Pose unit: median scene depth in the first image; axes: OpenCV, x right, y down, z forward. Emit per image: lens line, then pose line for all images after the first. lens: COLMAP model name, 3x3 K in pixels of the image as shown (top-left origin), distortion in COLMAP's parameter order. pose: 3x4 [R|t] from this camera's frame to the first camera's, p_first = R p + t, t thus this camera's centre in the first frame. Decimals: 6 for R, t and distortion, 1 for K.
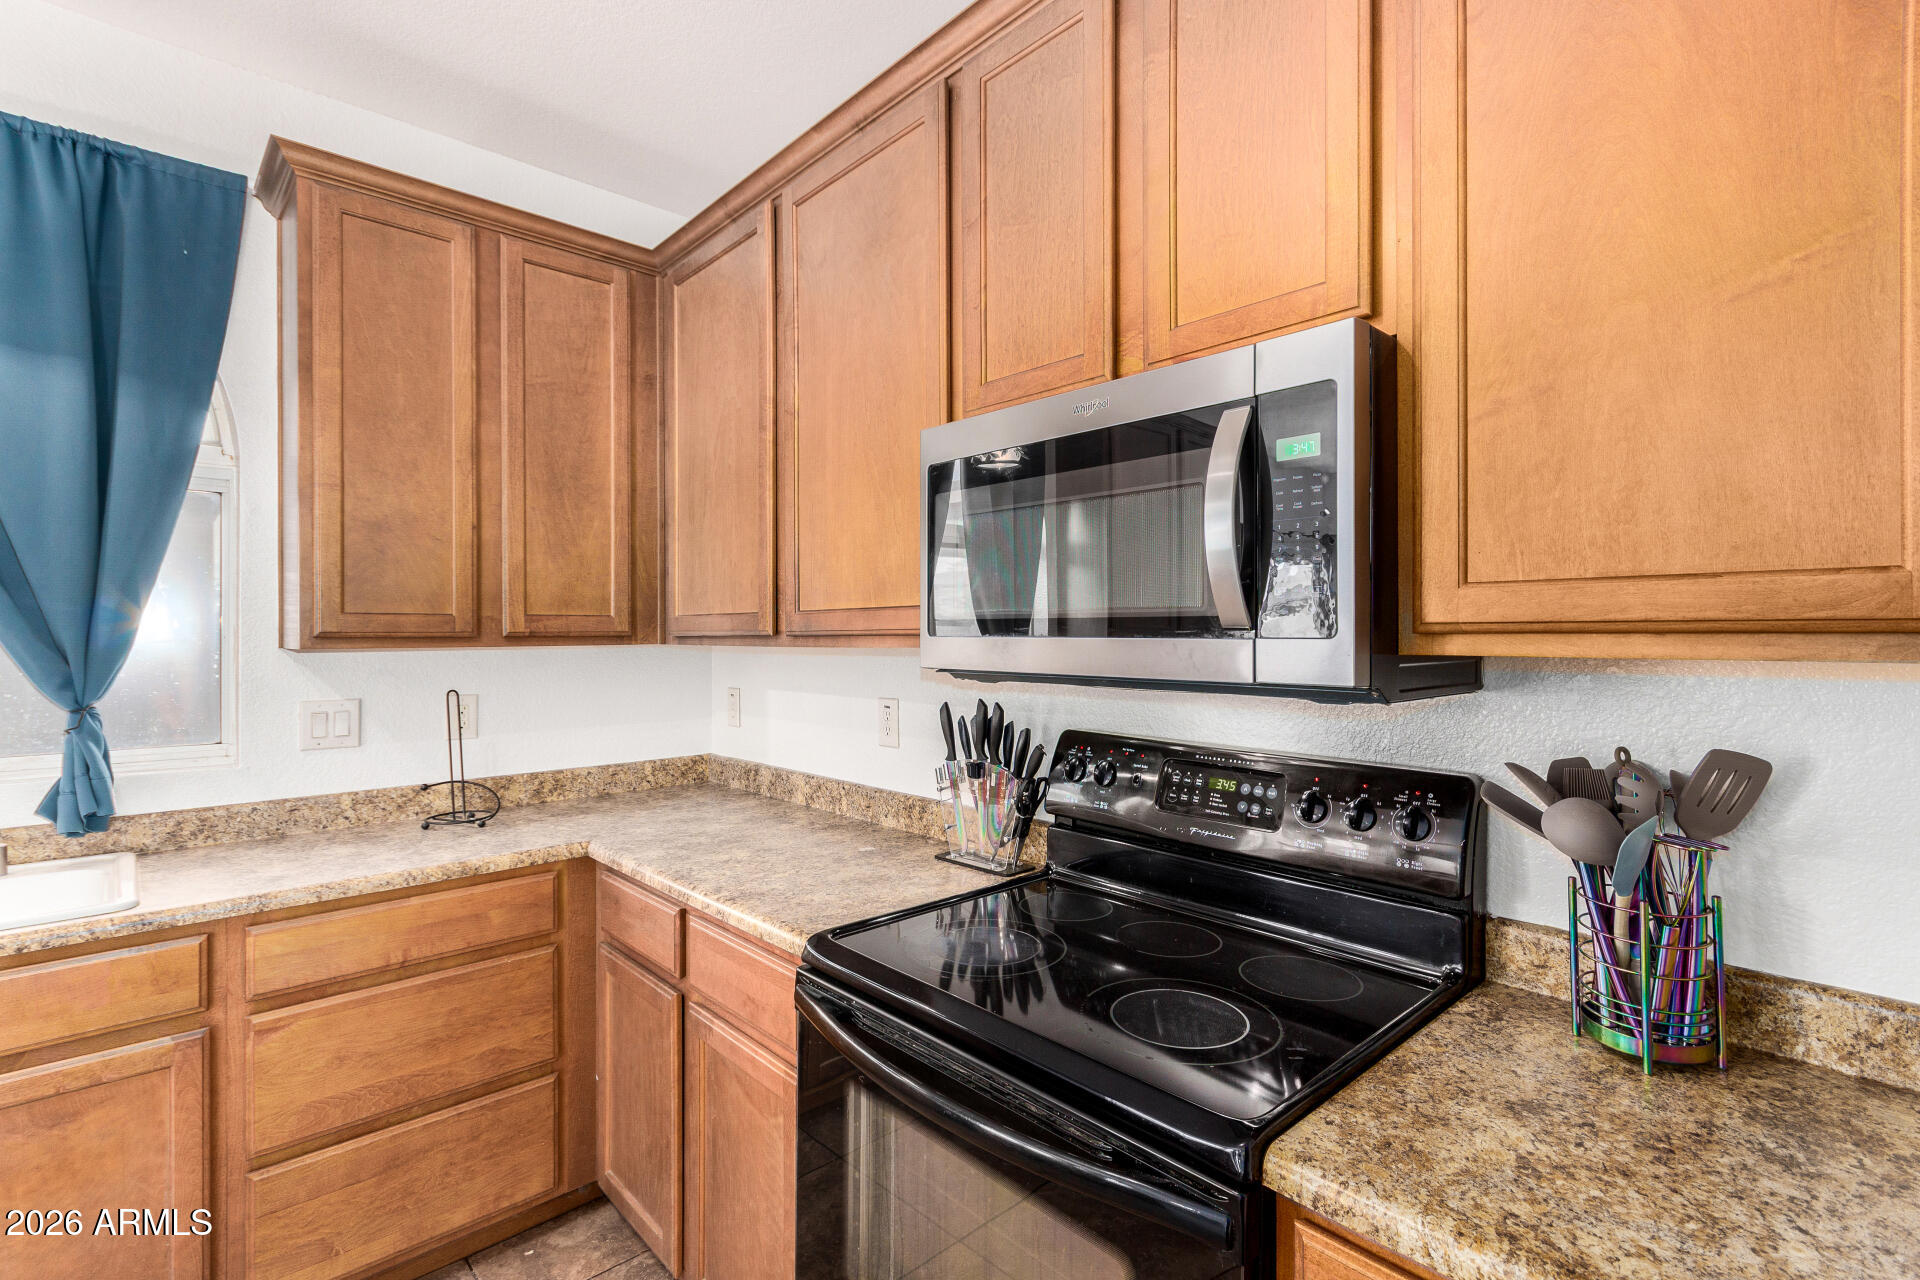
lens RADIAL K [[889.1, 0, 960.2], [0, 889.1, 626.6], [0, 0, 1]] dist [-0.004053, -0.000639]
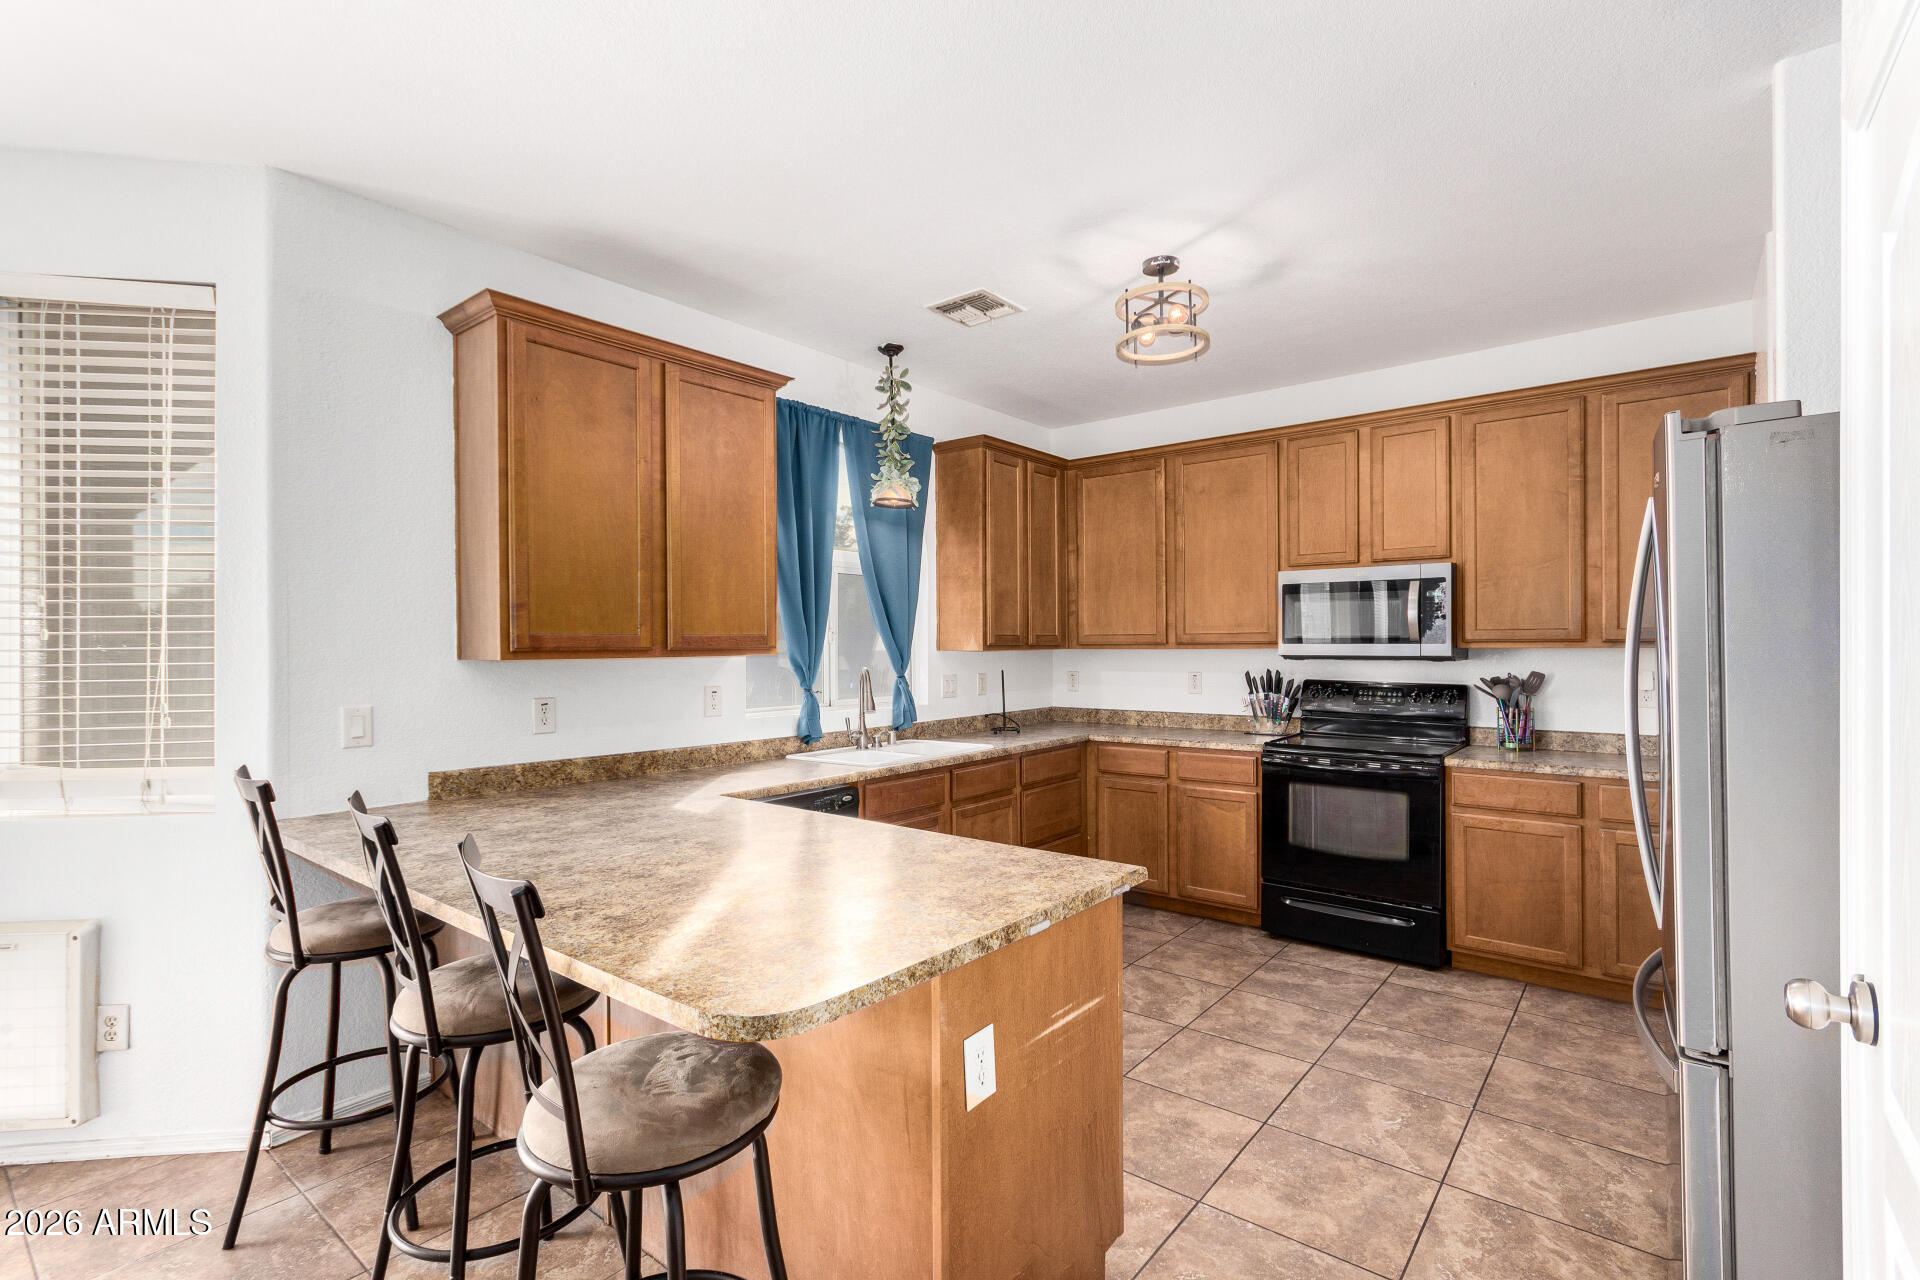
lens RADIAL K [[889.1, 0, 959.1], [0, 889.1, 647.4], [0, 0, 1]] dist [-0.004053, -0.000639]
pose [[0.988188, -0.007585, 0.153061, -1.946630], [0.005525, 0.999888, 0.013880, -0.029235], [-0.153149, -0.012871, 0.988119, -2.148810]]
